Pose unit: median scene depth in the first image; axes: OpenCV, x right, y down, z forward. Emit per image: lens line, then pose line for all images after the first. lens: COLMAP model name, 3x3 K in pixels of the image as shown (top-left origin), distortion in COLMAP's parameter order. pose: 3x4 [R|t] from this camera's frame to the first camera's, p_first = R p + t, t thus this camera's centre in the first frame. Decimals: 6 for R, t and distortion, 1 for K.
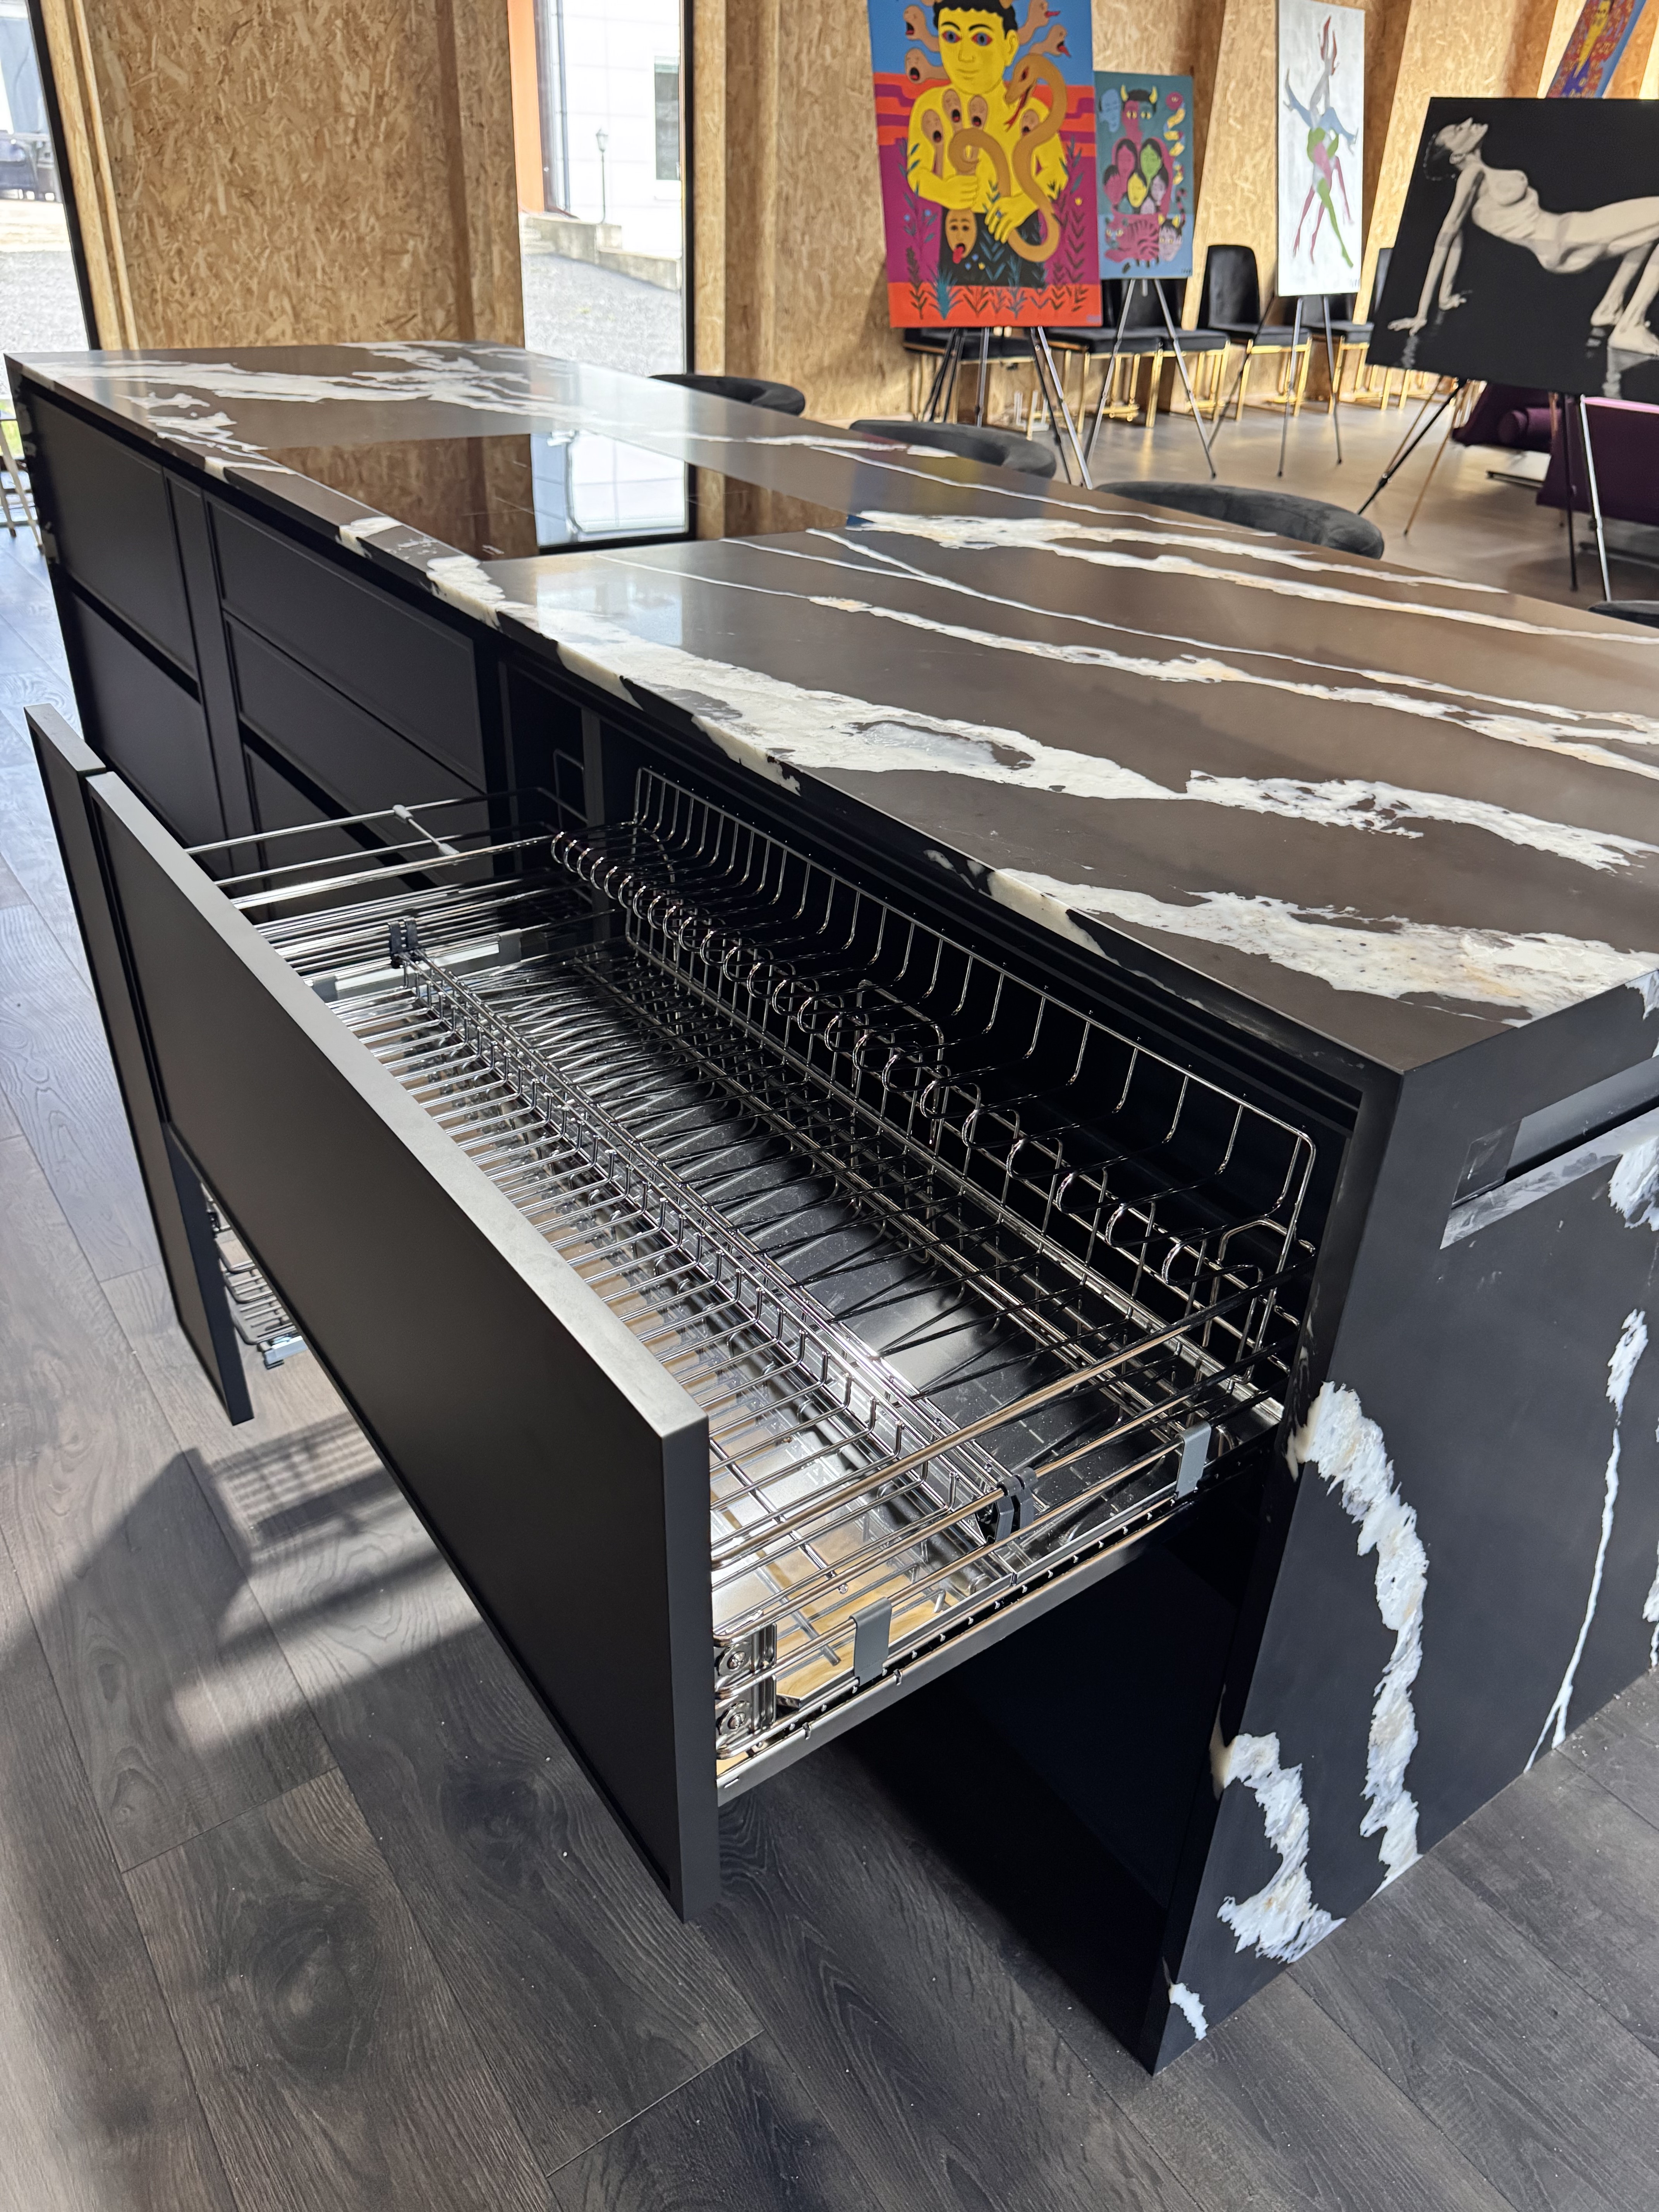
lens RADIAL K [[1545.5, 0, 841.8], [0, 1545.5, 1112.1], [0, 0, 1]] dist [-0.012457, 0.000715]
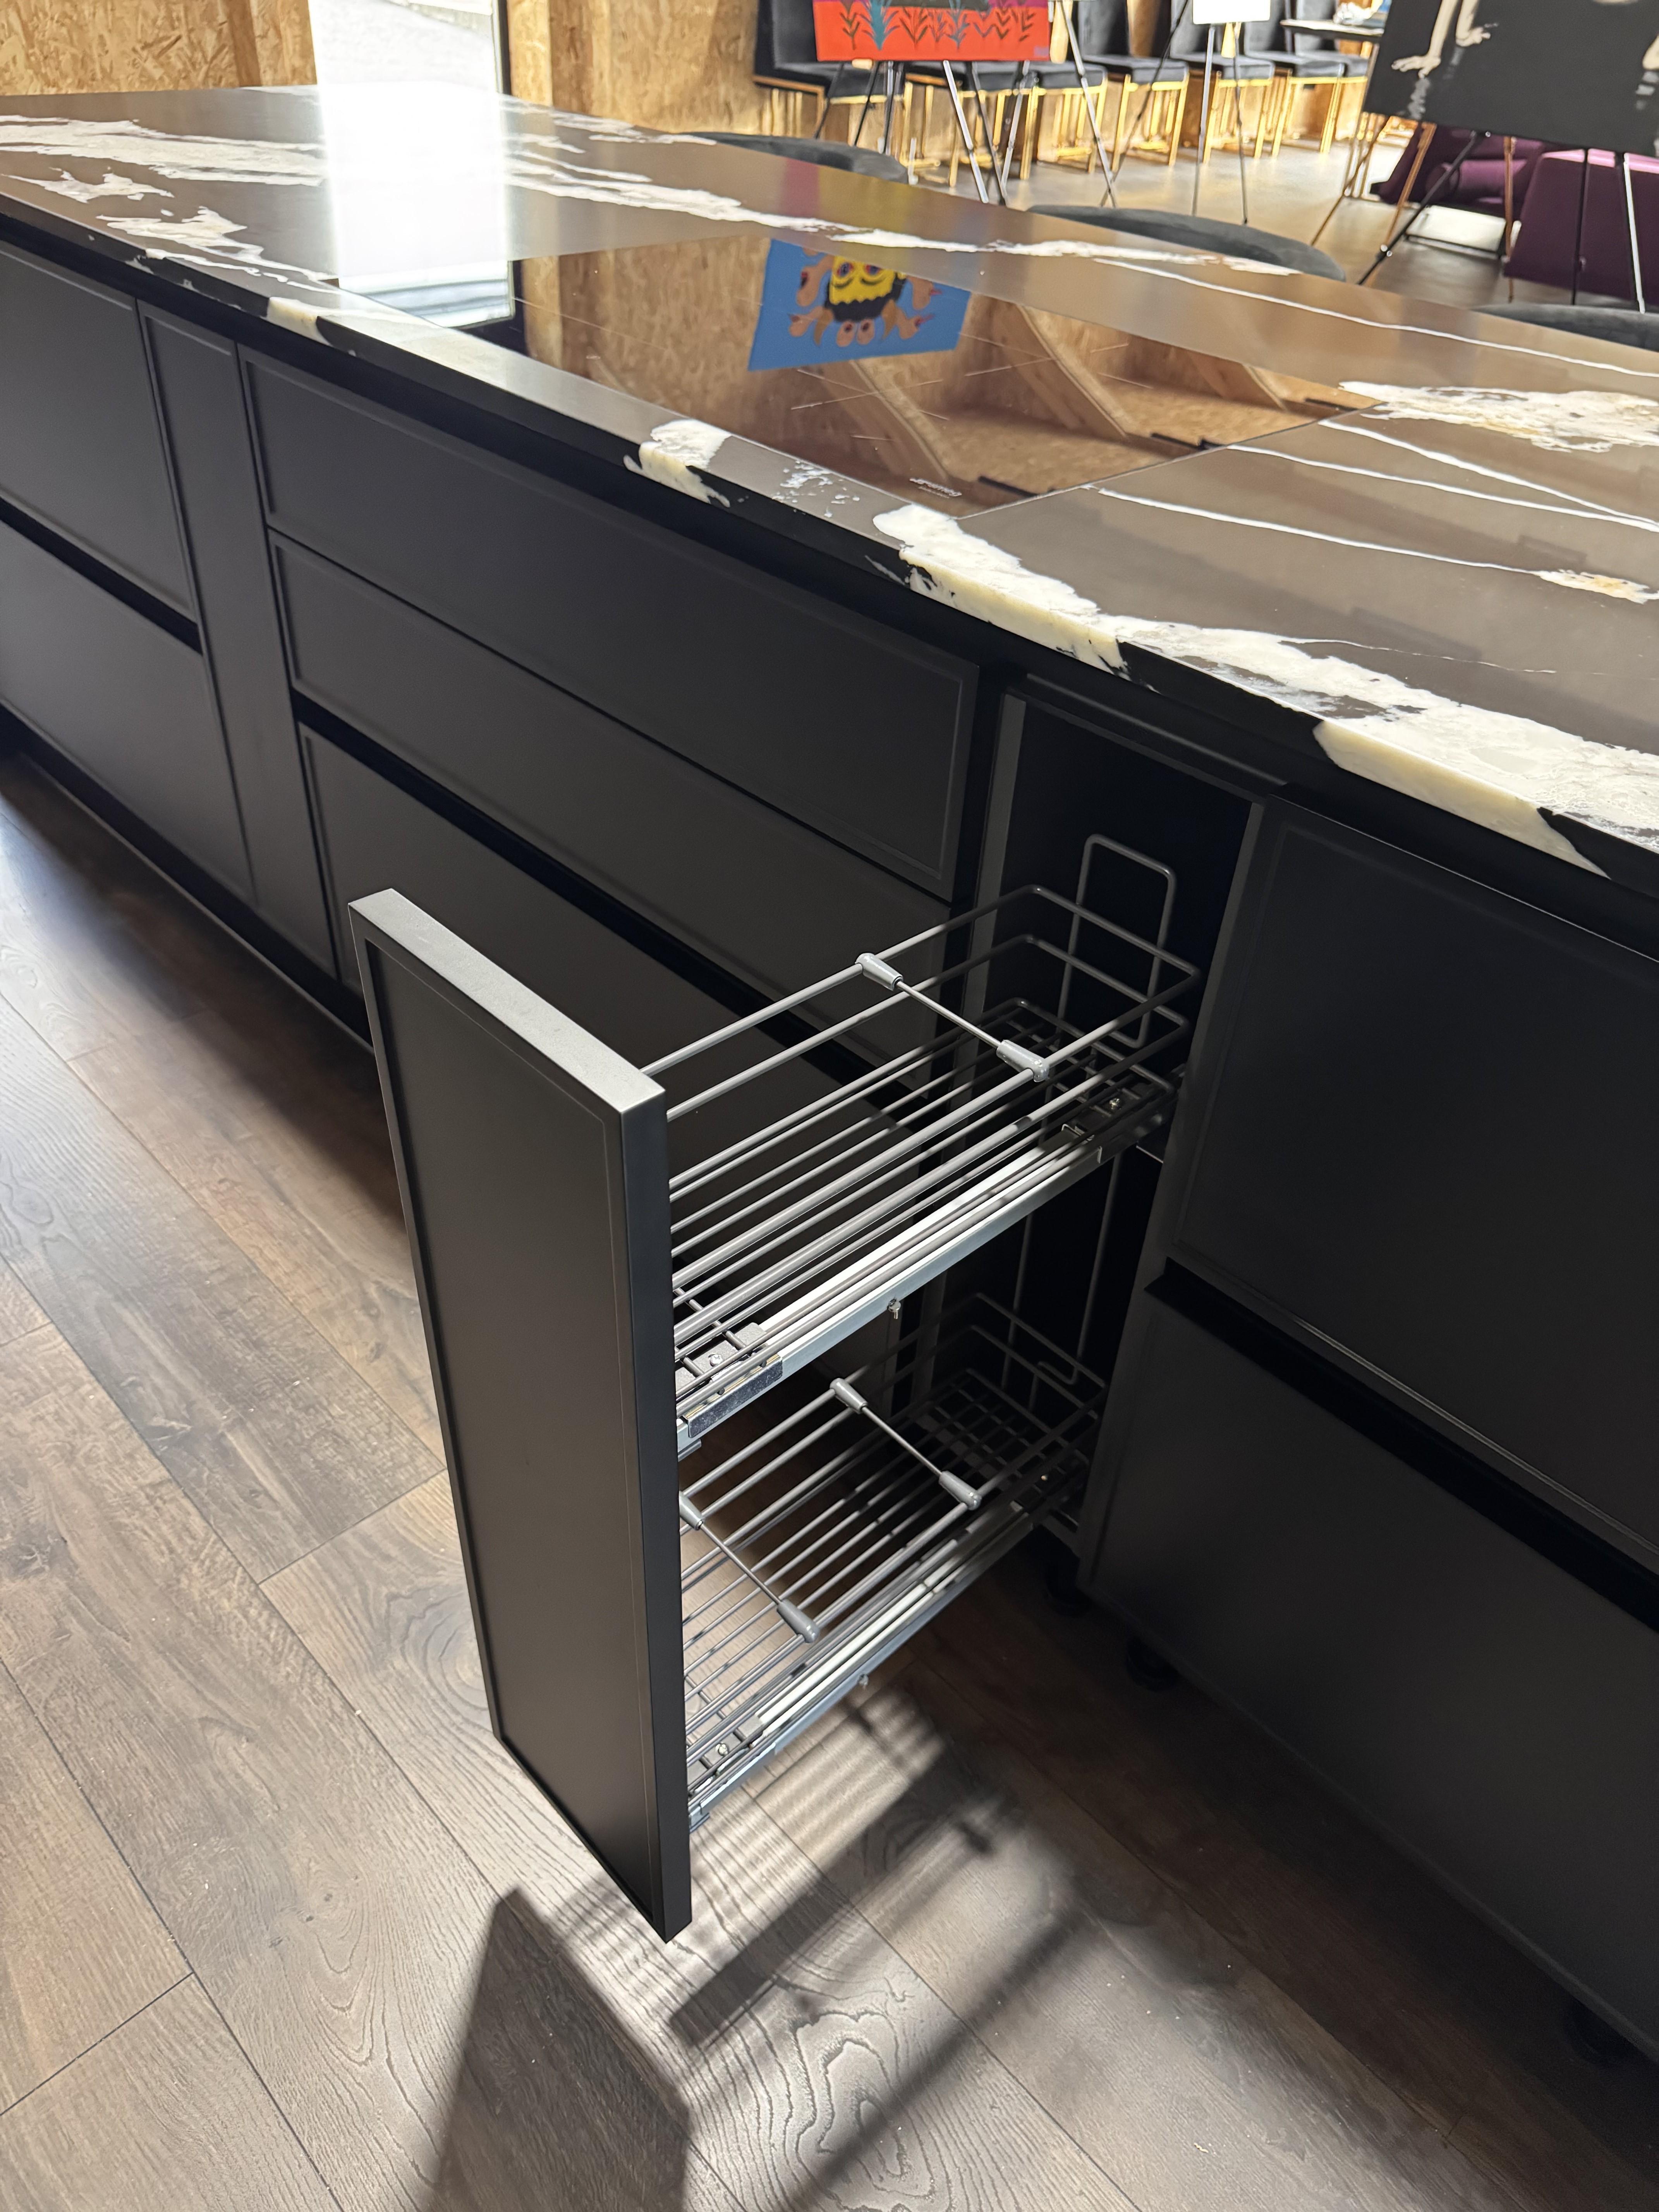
lens RADIAL K [[1545.5, 0, 818.2], [0, 1545.5, 1106.2], [0, 0, 1]] dist [-0.012457, 0.000715]
pose [[0.989076, -0.075921, 0.126352, -0.089963], [0.058802, 0.989223, 0.134092, -0.051576], [-0.135171, -0.125197, 0.982881, 0.094585]]
